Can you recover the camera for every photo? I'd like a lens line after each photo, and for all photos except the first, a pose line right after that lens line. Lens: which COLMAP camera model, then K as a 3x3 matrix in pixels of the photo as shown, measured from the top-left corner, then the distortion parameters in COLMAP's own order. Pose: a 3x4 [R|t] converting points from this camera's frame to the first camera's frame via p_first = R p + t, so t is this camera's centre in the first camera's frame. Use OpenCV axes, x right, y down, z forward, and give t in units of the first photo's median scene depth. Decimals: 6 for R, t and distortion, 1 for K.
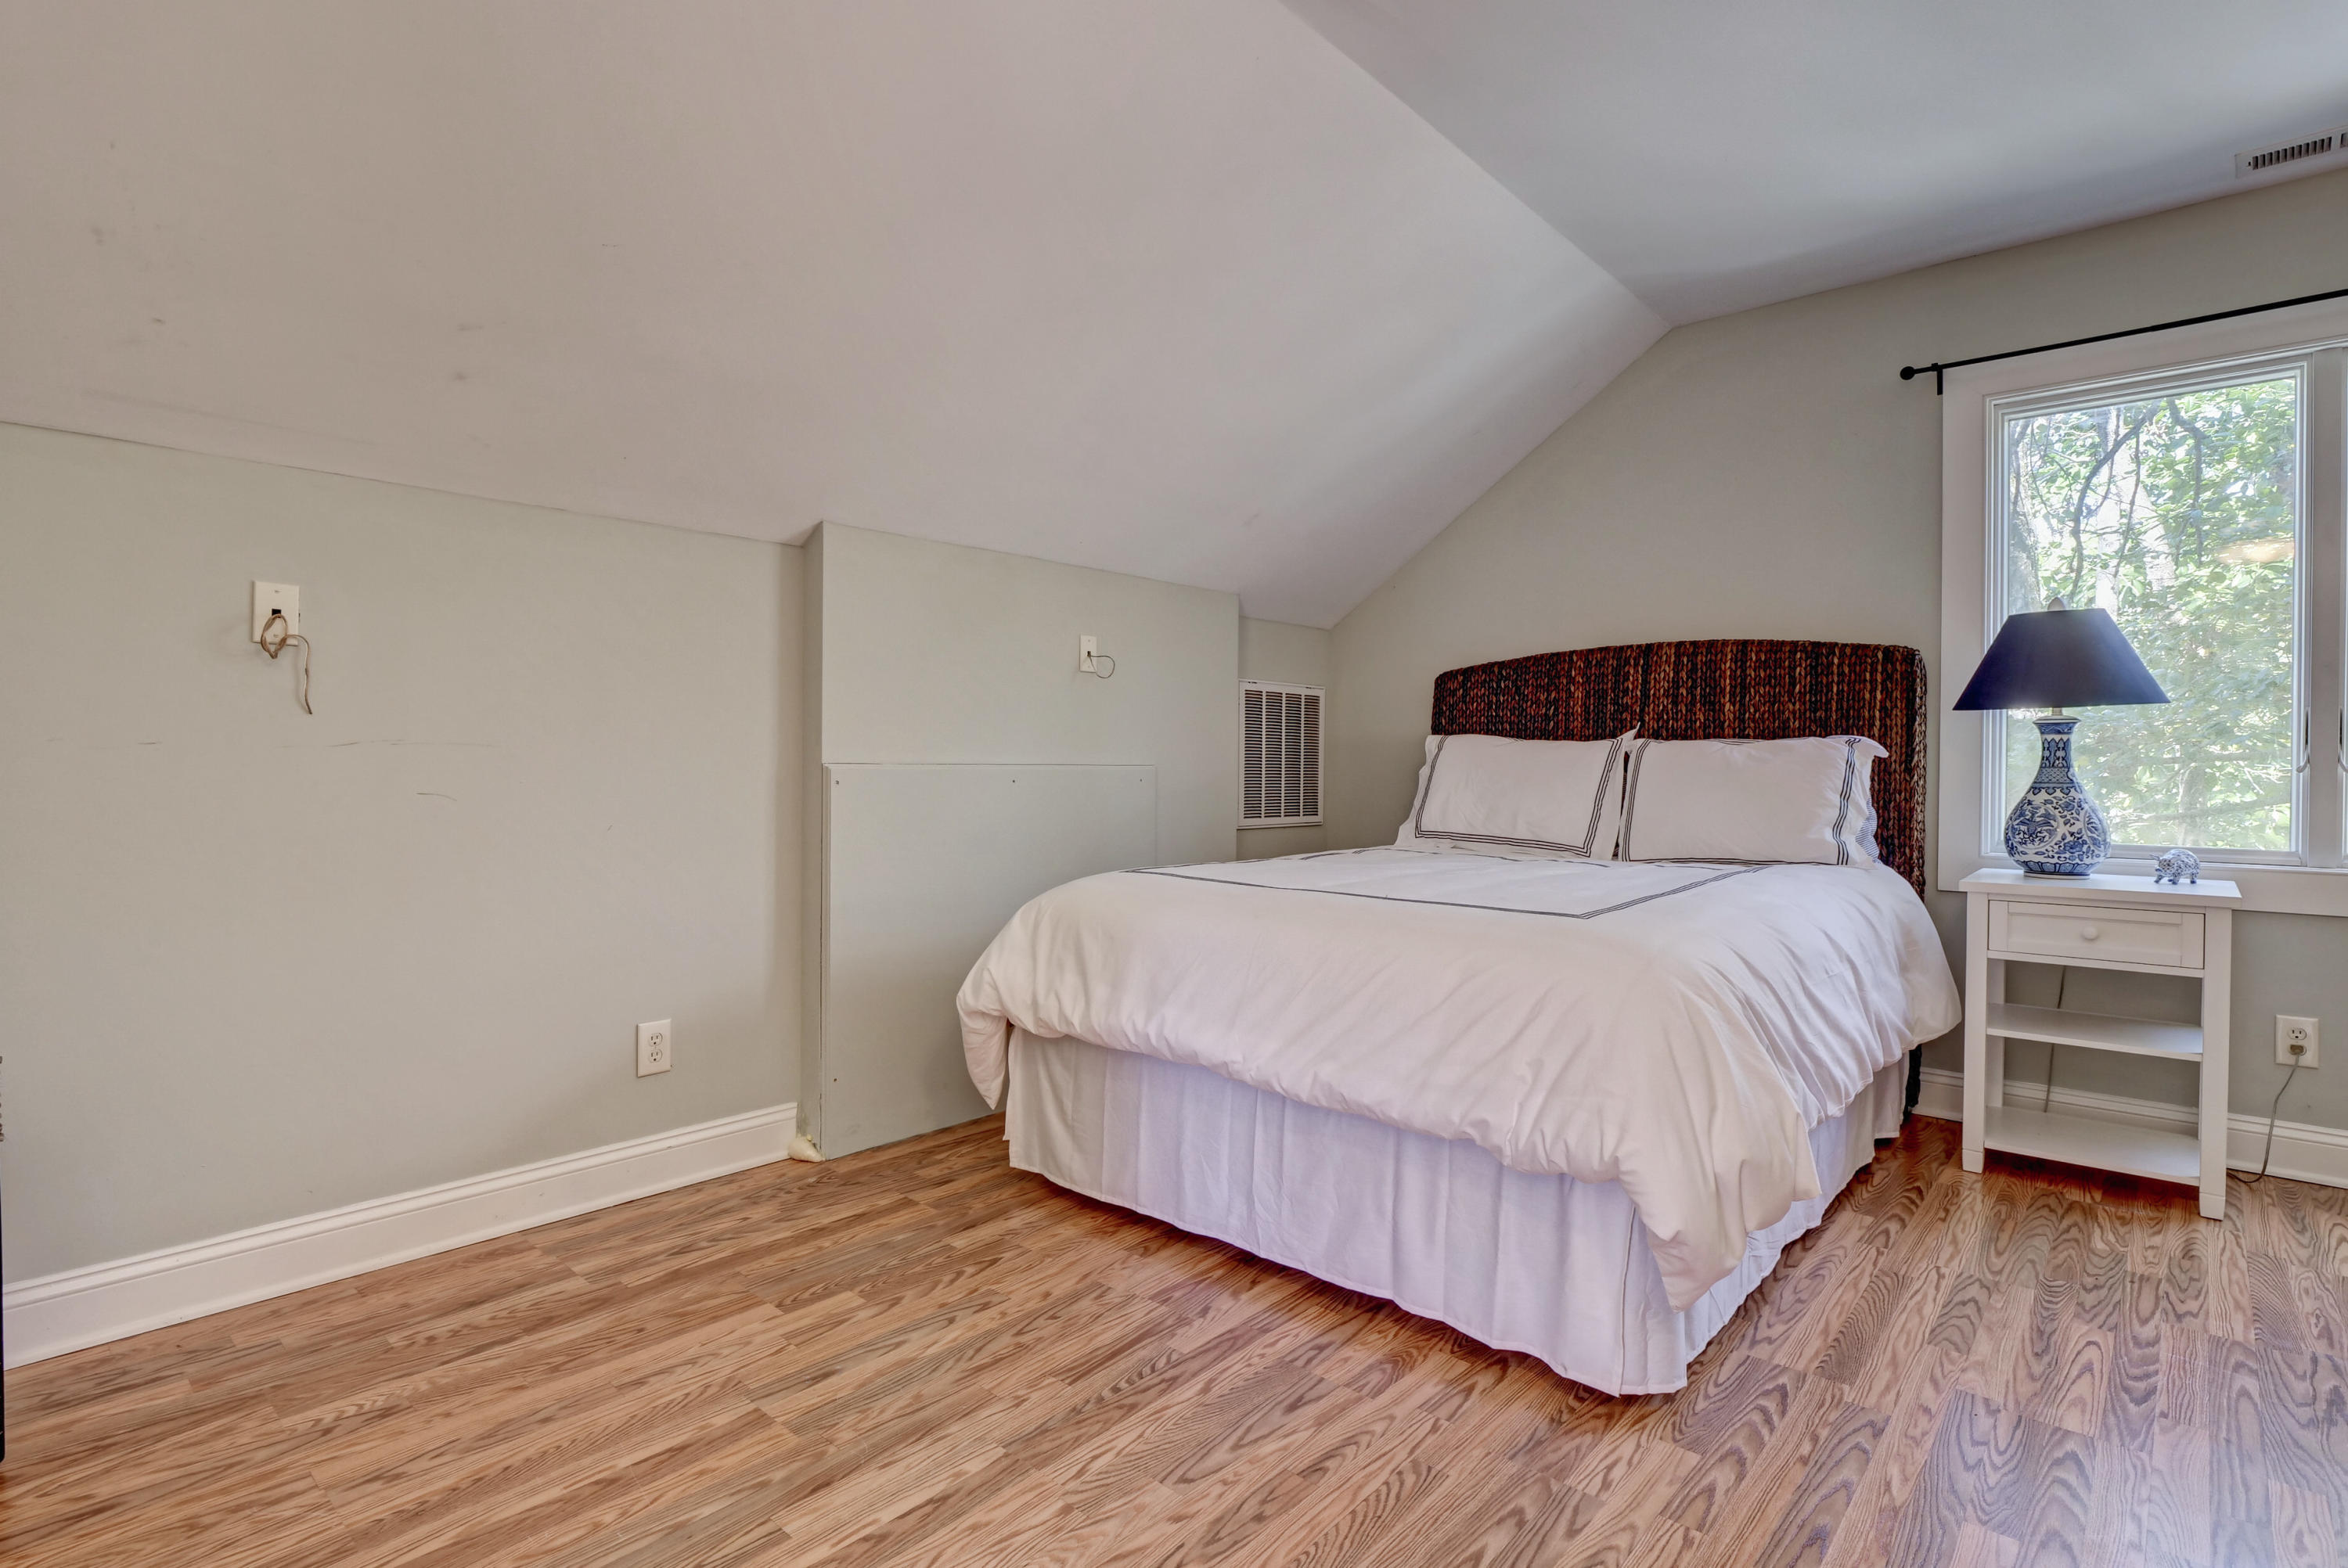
lens RADIAL K [[1148.2, 0, 1176.3], [0, 1148.2, 774.0], [0, 0, 1]] dist [-0.014392, -0.000293]
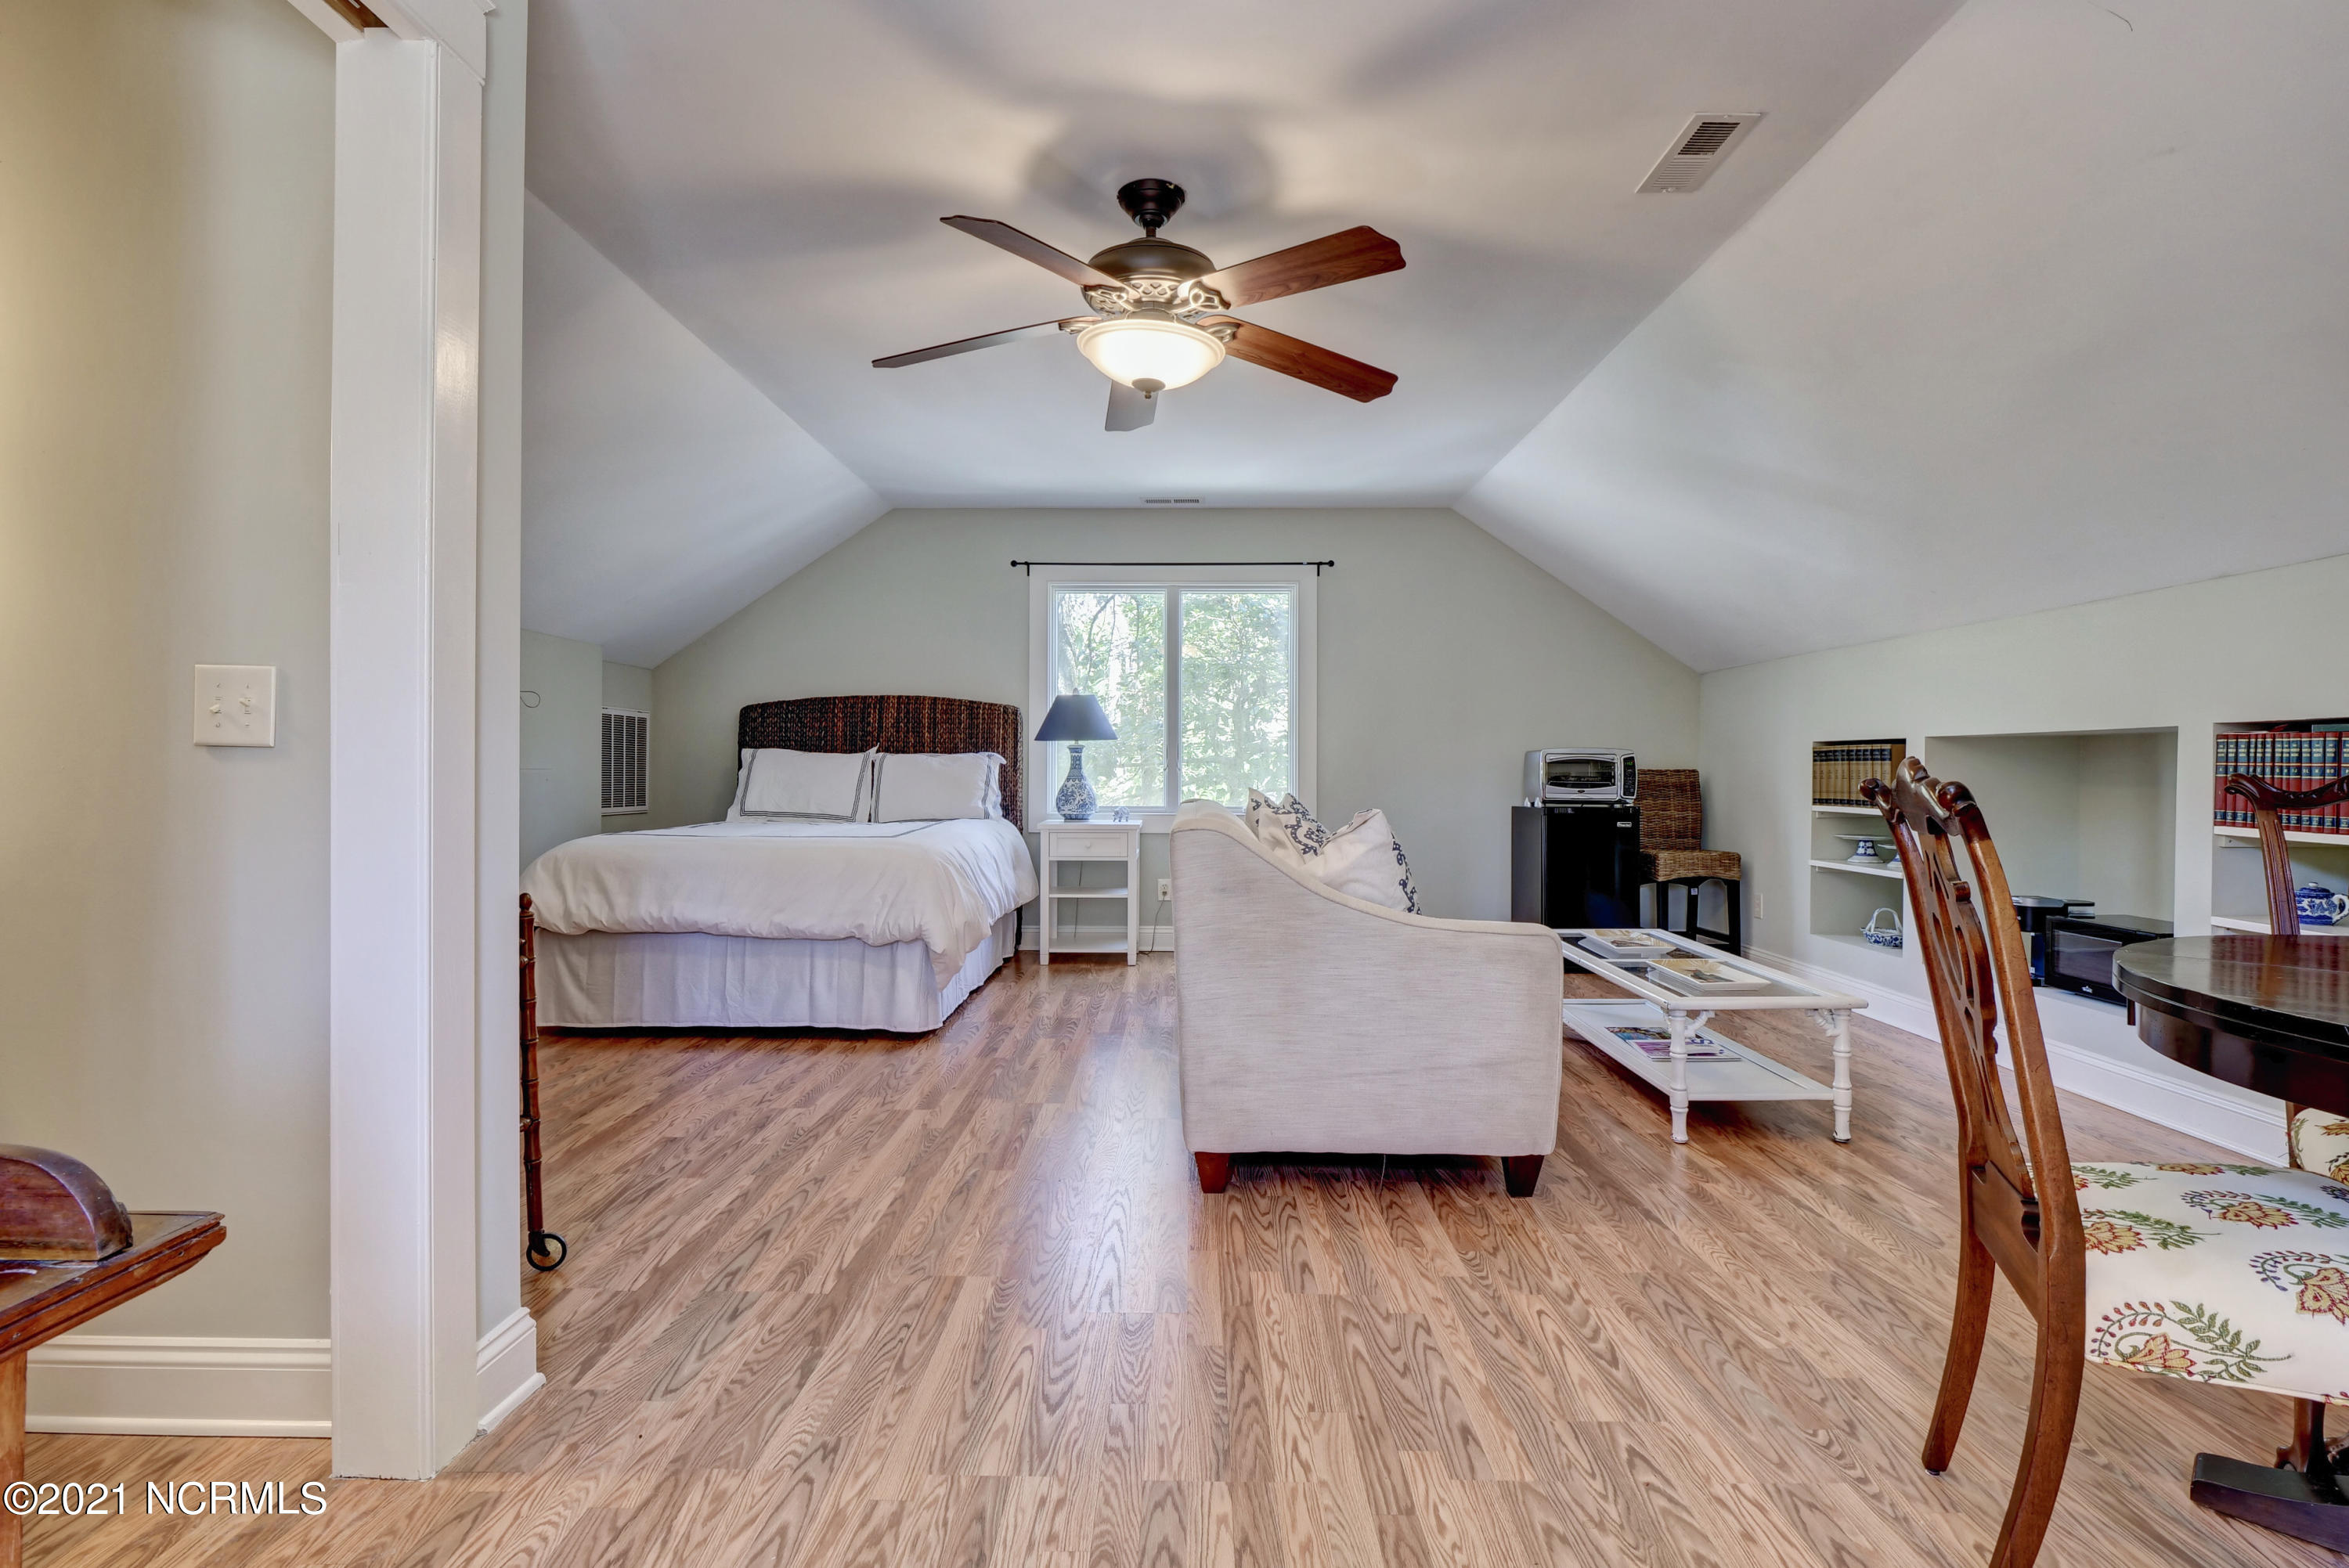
lens RADIAL K [[1148.8, 0, 1176.8], [0, 1148.8, 774.0], [0, 0, 1]] dist [-0.014392, -0.000293]
pose [[0.753476, -0.005541, 0.657452, -0.475058], [0.007215, 0.999974, 0.000159, 0.004951], [-0.657436, 0.004624, 0.753496, -0.711346]]
